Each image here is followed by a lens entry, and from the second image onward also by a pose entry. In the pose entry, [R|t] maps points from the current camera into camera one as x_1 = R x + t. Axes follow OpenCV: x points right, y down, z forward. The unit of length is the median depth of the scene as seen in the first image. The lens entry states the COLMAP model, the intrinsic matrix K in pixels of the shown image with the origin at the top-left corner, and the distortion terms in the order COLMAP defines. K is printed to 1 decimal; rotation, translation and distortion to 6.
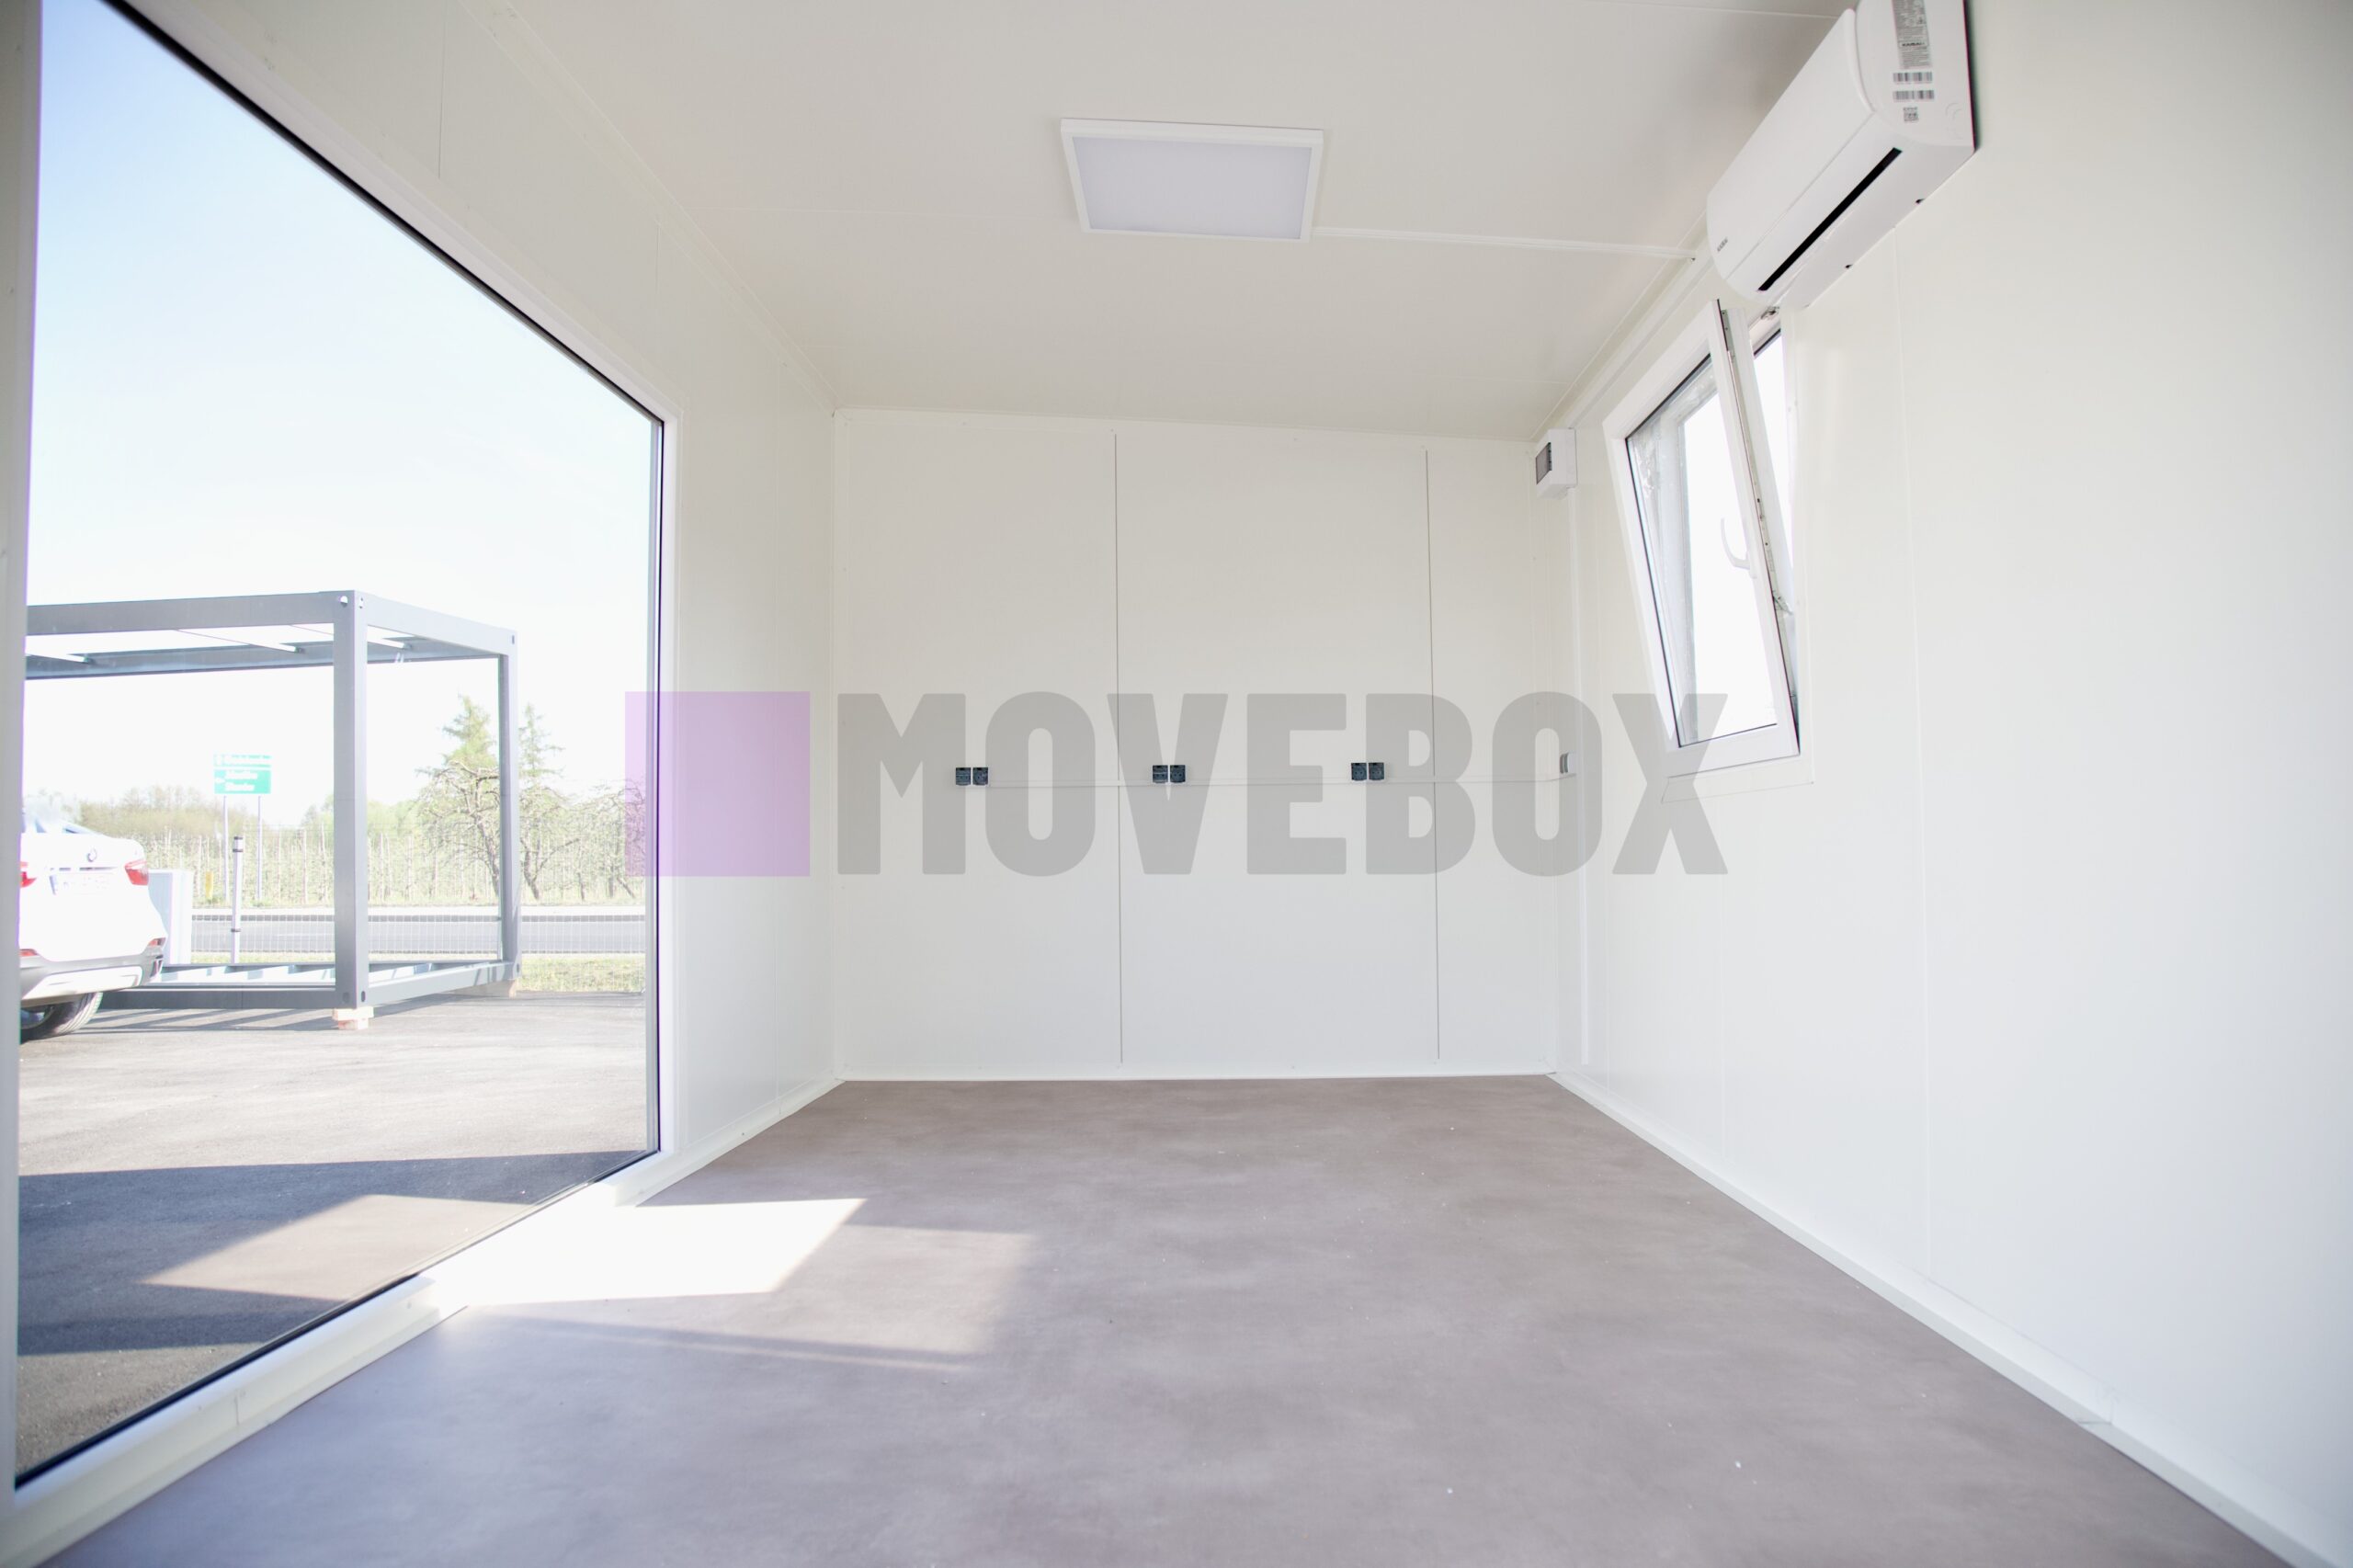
lens RADIAL K [[1609.6, 0, 1176.5], [0, 1609.6, 784.0], [0, 0, 1]] dist [-0.128185, 0.075591]
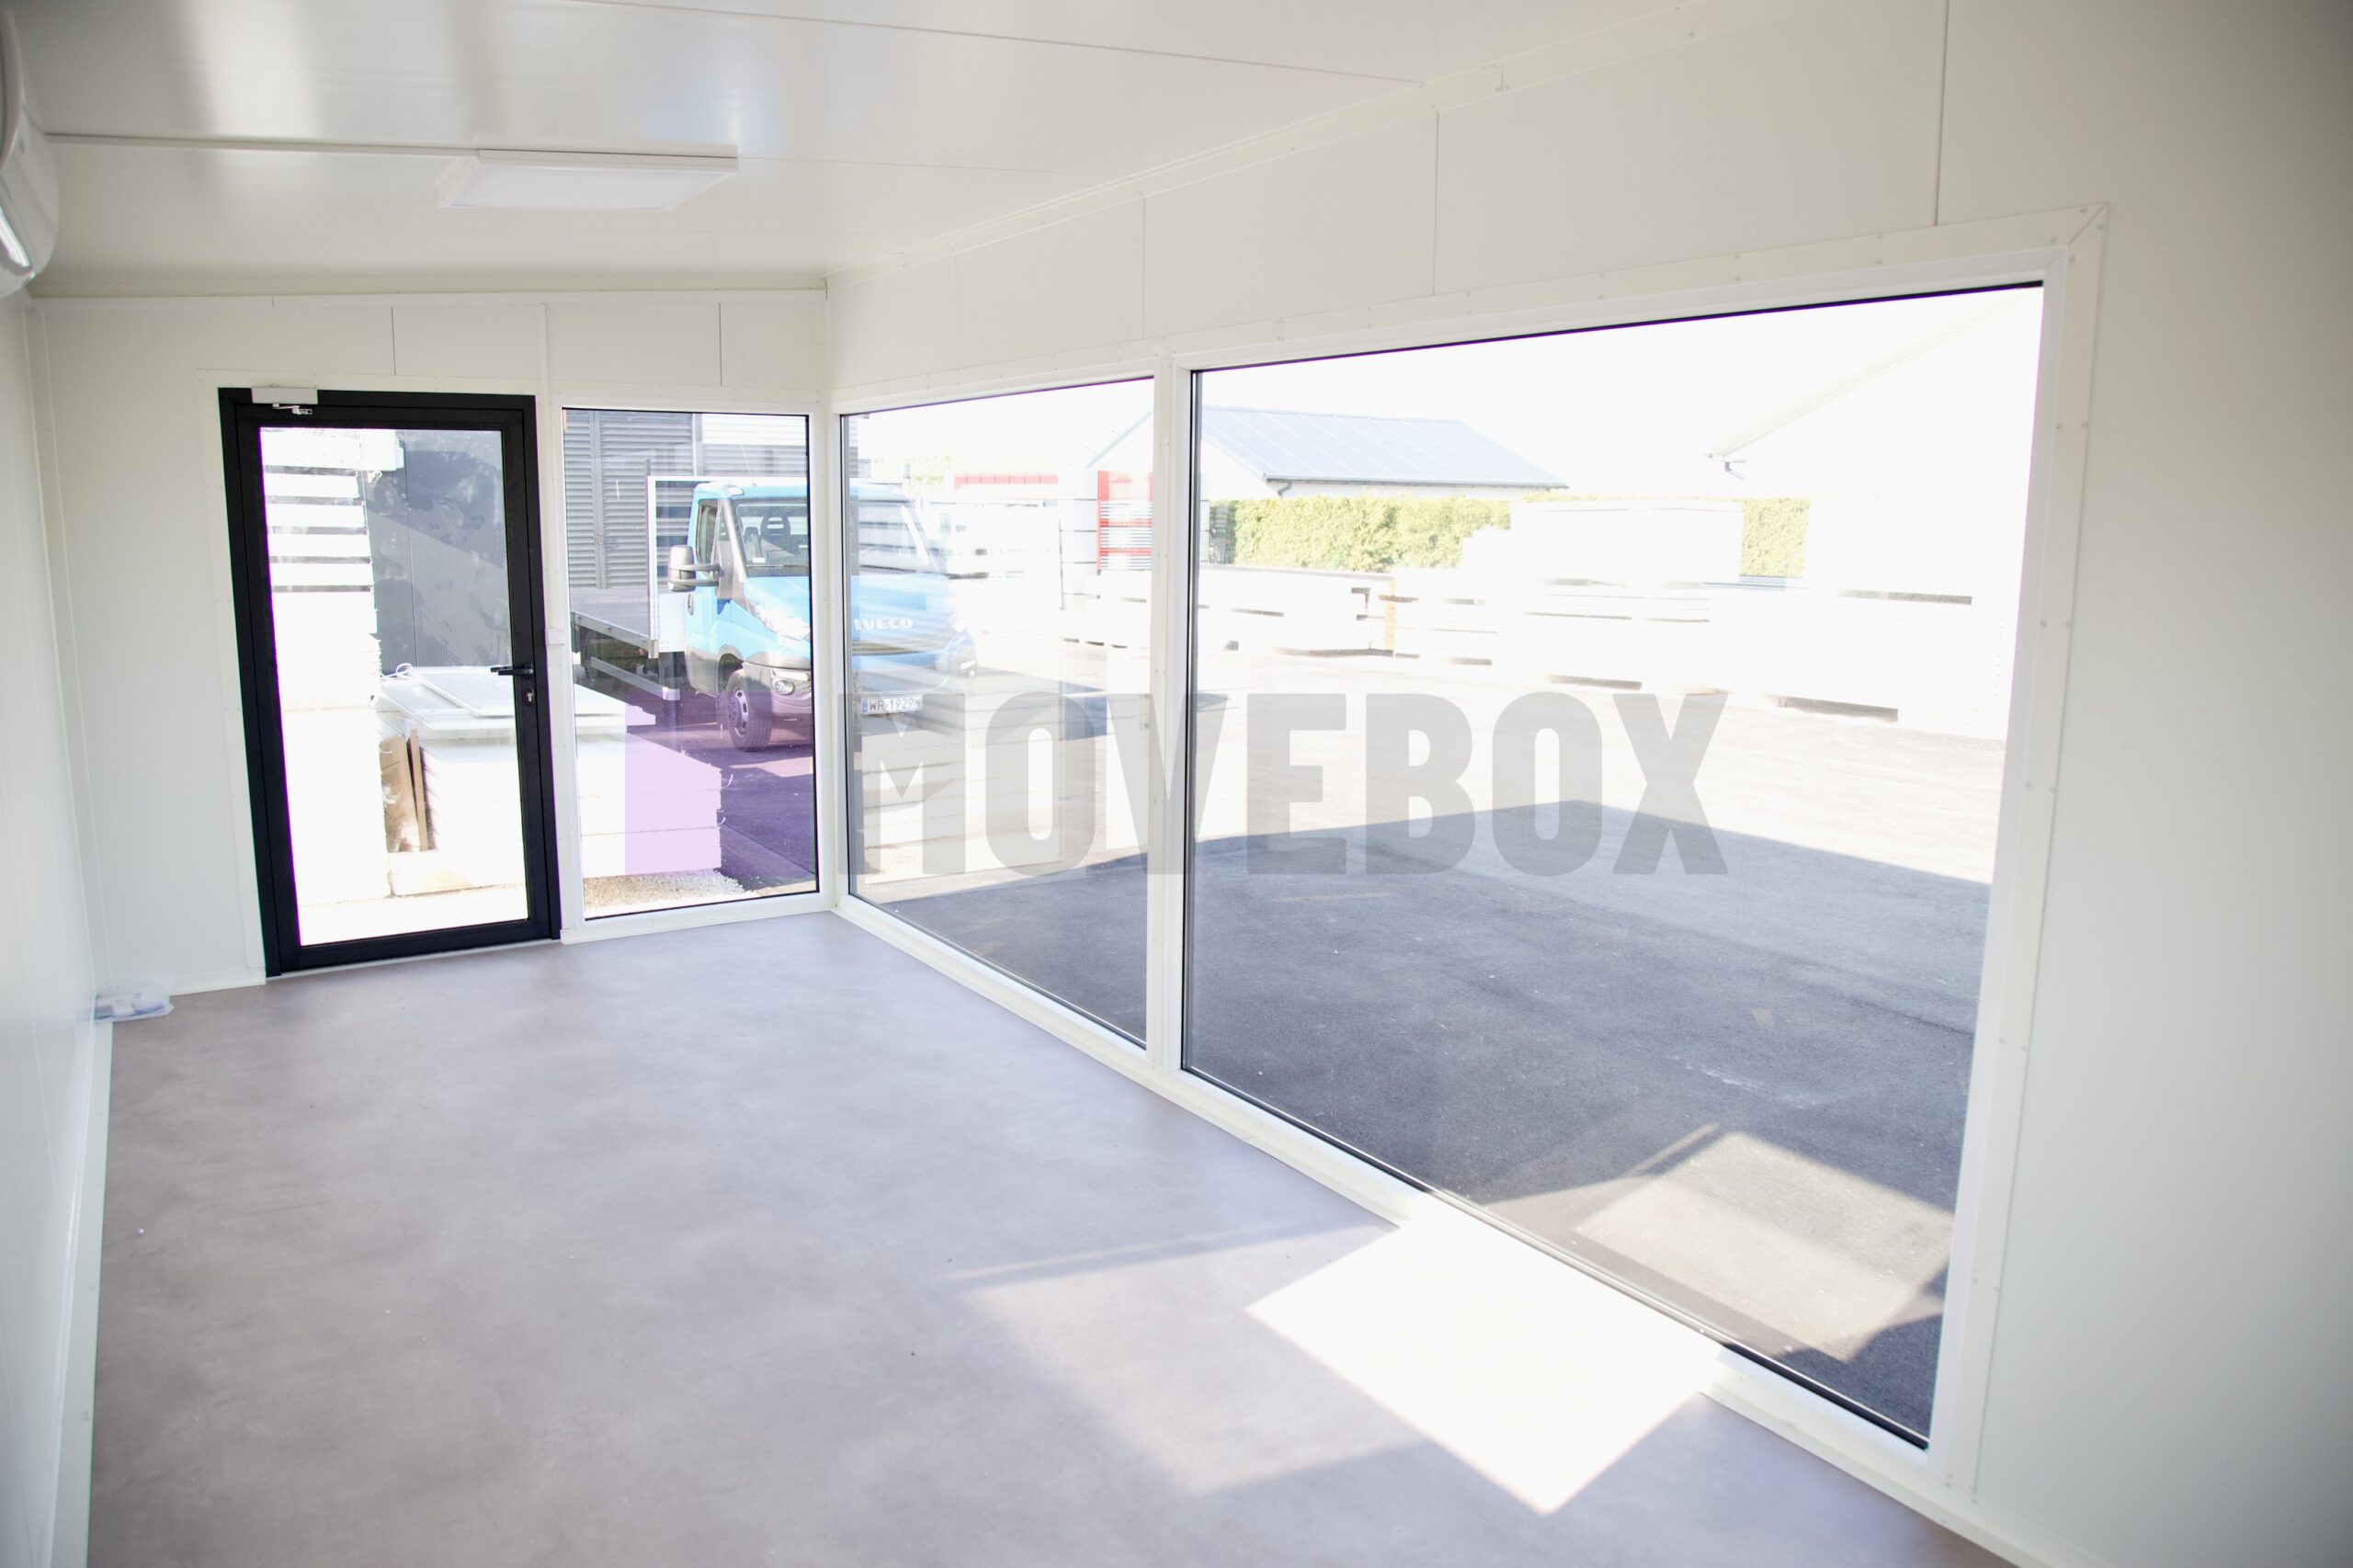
lens RADIAL K [[1609.6, 0, 1176.5], [0, 1609.6, 784.0], [0, 0, 1]] dist [-0.128185, 0.075591]
pose [[-0.821005, 0.100824, -0.561948, 0.500221], [0.023333, 0.989386, 0.143426, -0.275670], [0.570445, 0.104641, -0.814643, 2.499393]]
